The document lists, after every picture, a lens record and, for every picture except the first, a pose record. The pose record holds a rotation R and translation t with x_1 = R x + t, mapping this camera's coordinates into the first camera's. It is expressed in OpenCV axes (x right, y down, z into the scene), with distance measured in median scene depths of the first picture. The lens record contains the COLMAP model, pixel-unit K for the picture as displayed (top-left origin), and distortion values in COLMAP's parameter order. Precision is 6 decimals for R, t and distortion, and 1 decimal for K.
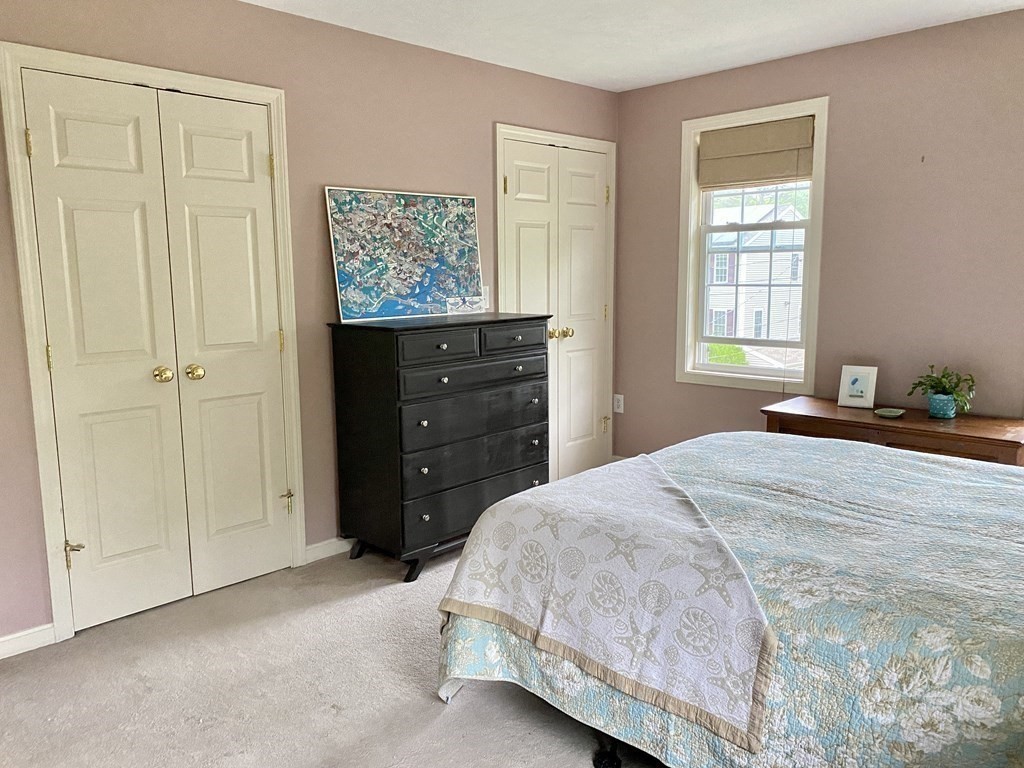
lens RADIAL K [[781.0, 0, 514.3], [0, 781.0, 389.9], [0, 0, 1]] dist [0.072774, -0.086445]
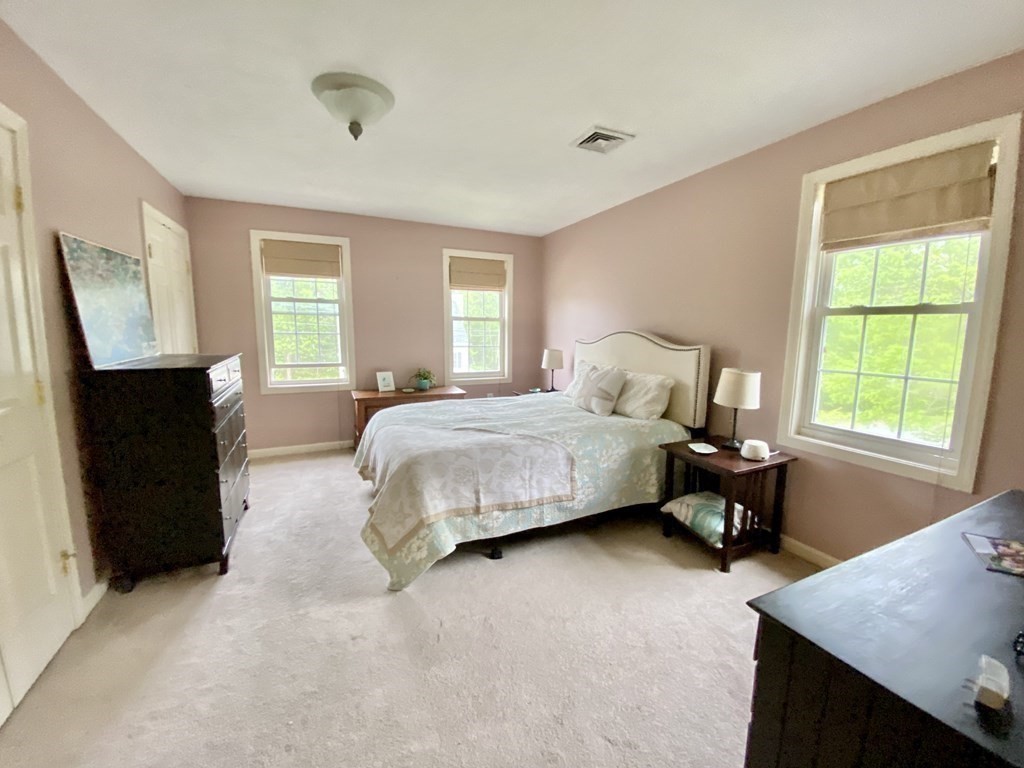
lens RADIAL K [[420.6, 0, 519.6], [0, 420.6, 378.5], [0, 0, 1]] dist [0.010283, -0.004046]
pose [[0.344934, -0.100152, 0.933268, -0.861789], [0.126715, 0.990158, 0.059423, -0.058428], [-0.930034, 0.097762, 0.354230, 0.479170]]
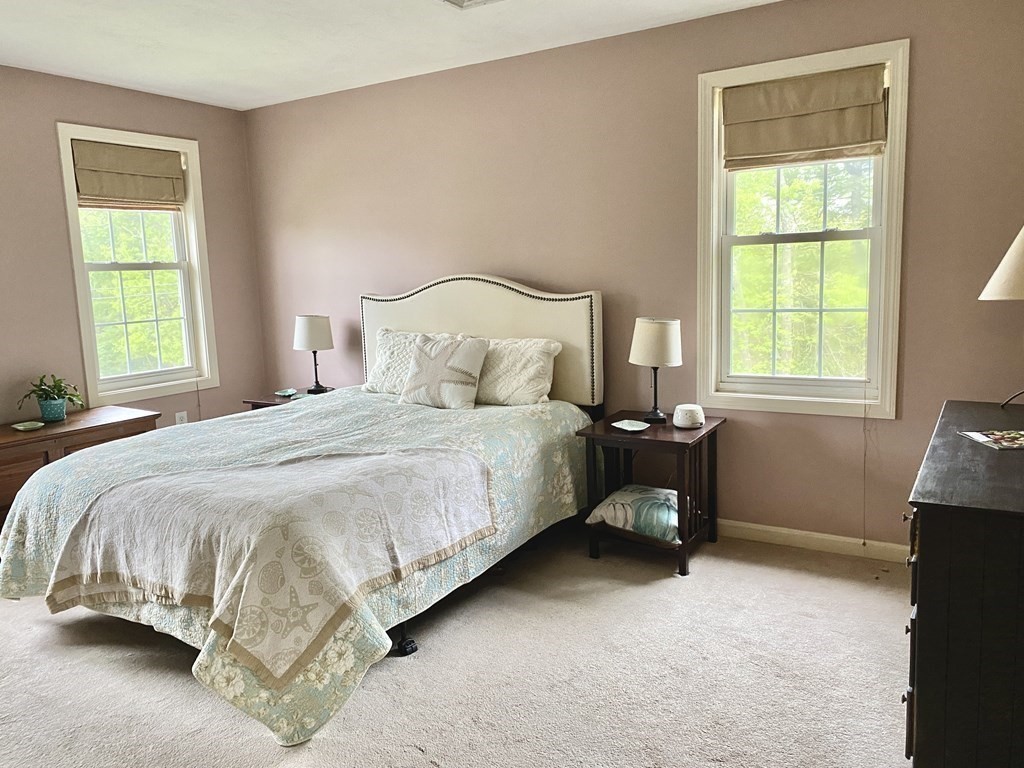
lens RADIAL K [[781.0, 0, 532.6], [0, 781.0, 370.1], [0, 0, 1]] dist [0.072774, -0.086445]
pose [[-0.238285, -0.110086, 0.964936, -1.127157], [0.183184, 0.970627, 0.155971, -0.138938], [-0.953763, 0.213927, -0.211120, 0.958188]]
